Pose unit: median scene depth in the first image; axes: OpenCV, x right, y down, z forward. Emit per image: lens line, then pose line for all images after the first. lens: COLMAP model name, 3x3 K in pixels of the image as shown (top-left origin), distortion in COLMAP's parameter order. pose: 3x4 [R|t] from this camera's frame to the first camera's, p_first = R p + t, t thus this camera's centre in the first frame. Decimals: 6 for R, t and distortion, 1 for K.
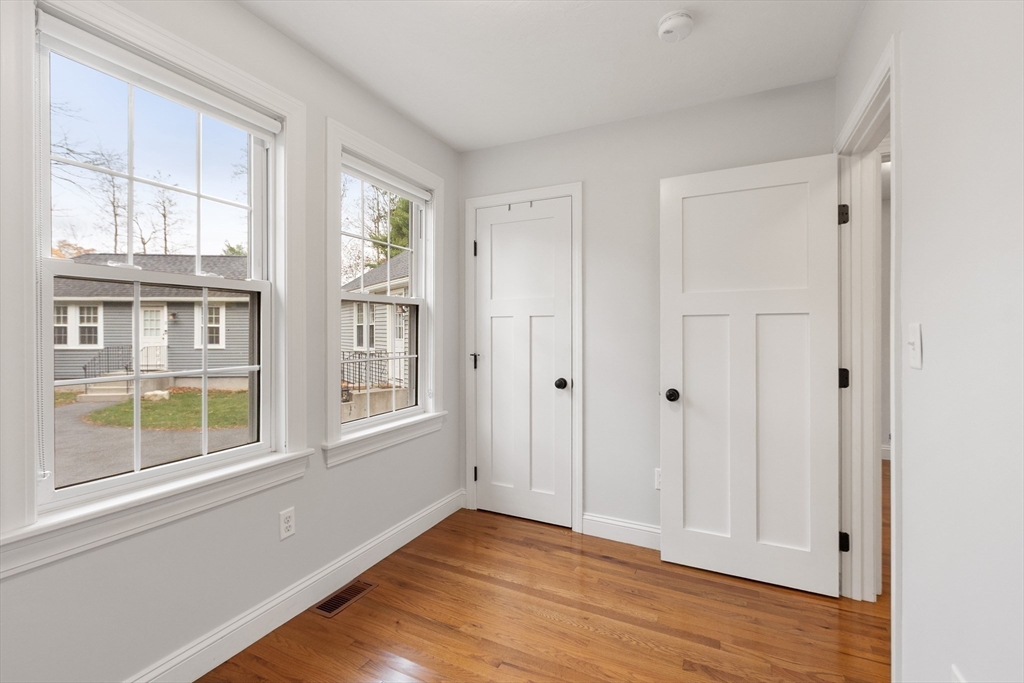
lens RADIAL K [[439.1, 0, 544.9], [0, 439.1, 343.2], [0, 0, 1]] dist [-0.002097, -0.000686]
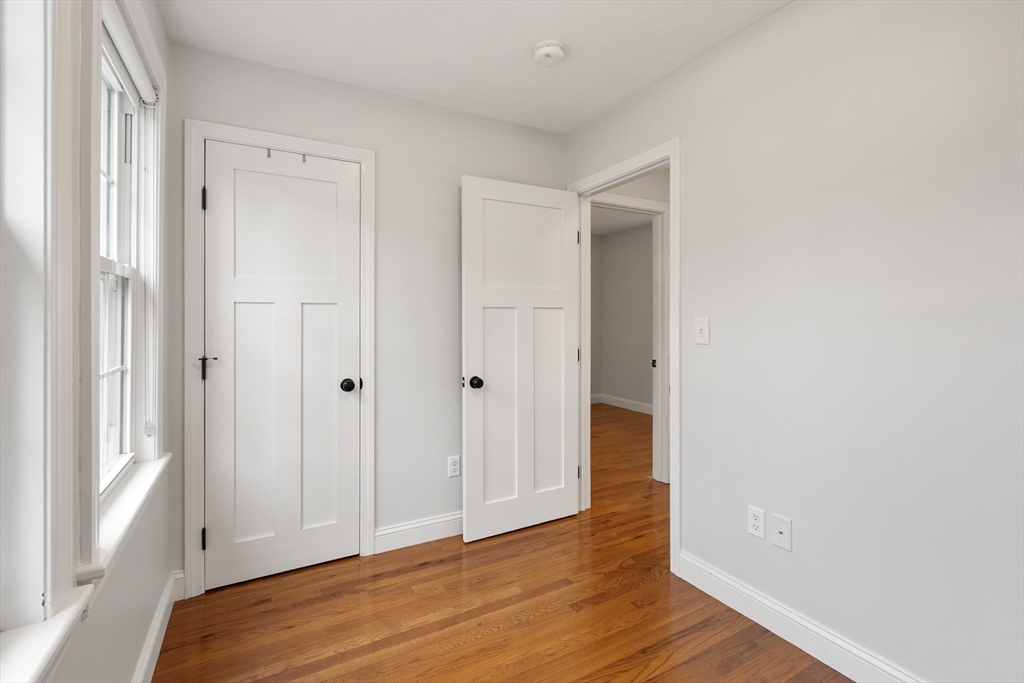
lens RADIAL K [[439.1, 0, 494.9], [0, 439.1, 324.4], [0, 0, 1]] dist [-0.002097, -0.000686]
pose [[0.610985, -0.014199, 0.791515, -0.505061], [0.020640, 0.999785, 0.002003, -0.021081], [-0.791373, 0.015113, 0.611147, 0.305579]]
